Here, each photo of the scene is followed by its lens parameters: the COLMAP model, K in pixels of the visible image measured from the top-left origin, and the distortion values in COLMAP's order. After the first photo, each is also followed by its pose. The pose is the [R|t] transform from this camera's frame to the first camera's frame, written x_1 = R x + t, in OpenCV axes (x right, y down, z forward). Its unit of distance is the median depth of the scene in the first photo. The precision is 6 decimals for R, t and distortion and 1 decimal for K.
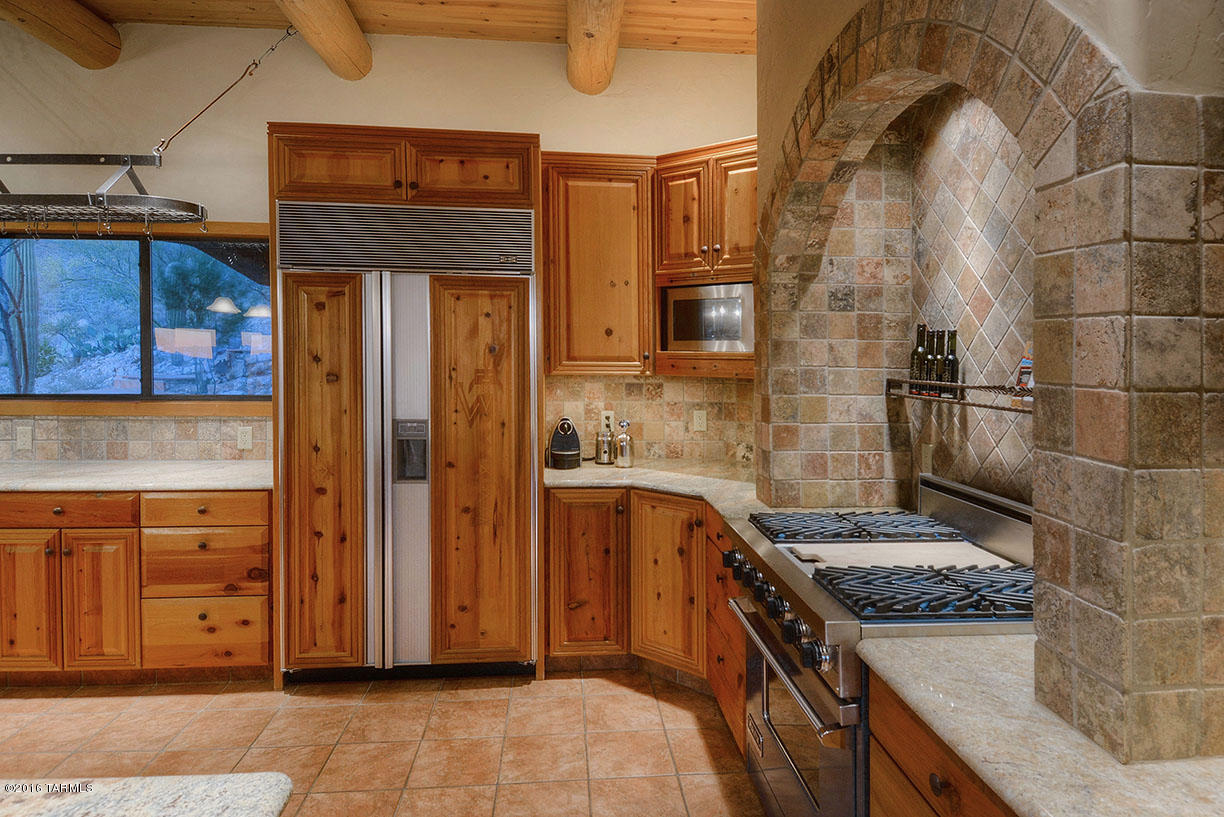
lens RADIAL K [[727.8, 0, 616.6], [0, 727.8, 387.3], [0, 0, 1]] dist [0.034916, -0.049070]
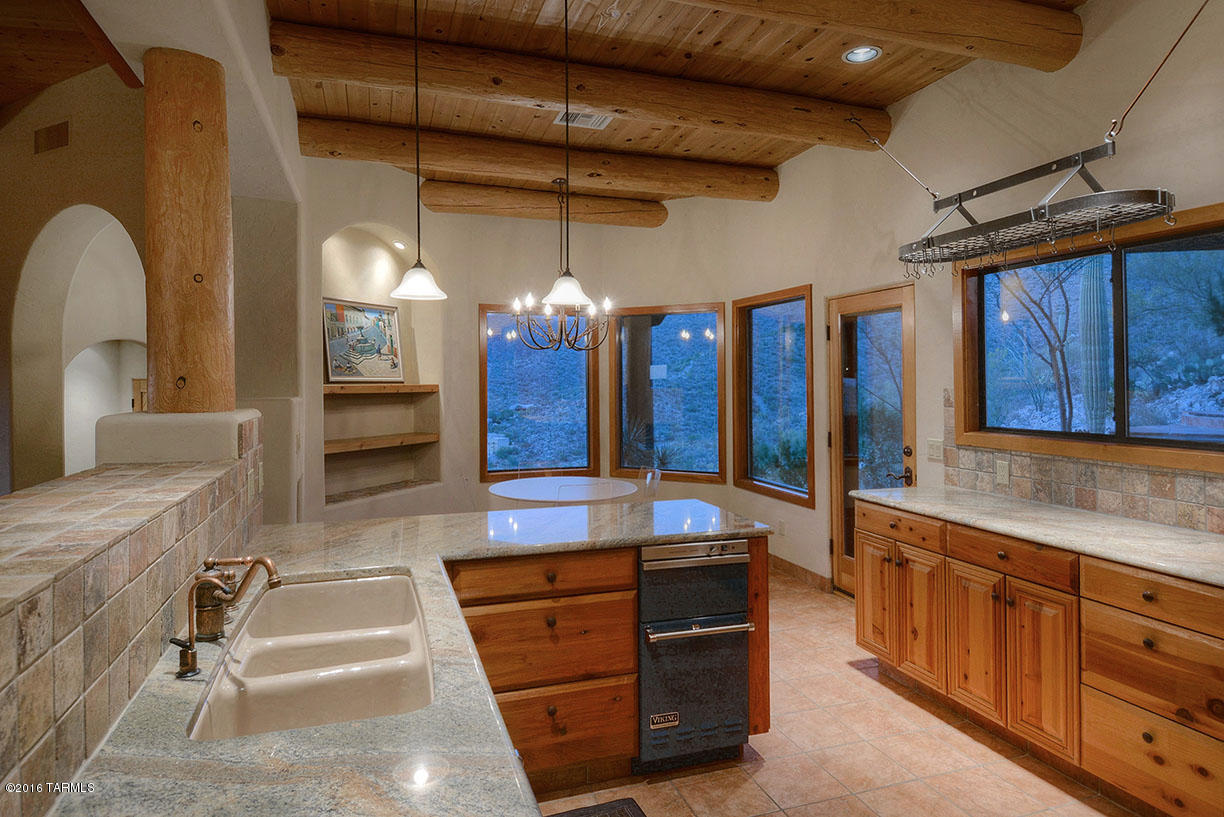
lens RADIAL K [[727.8, 0, 616.6], [0, 727.8, 387.3], [0, 0, 1]] dist [0.034916, -0.049070]
pose [[0.245756, -0.002233, -0.969329, 0.021735], [-0.041436, 0.999059, -0.012807, -0.012202], [0.968446, 0.043313, 0.245432, 0.275553]]
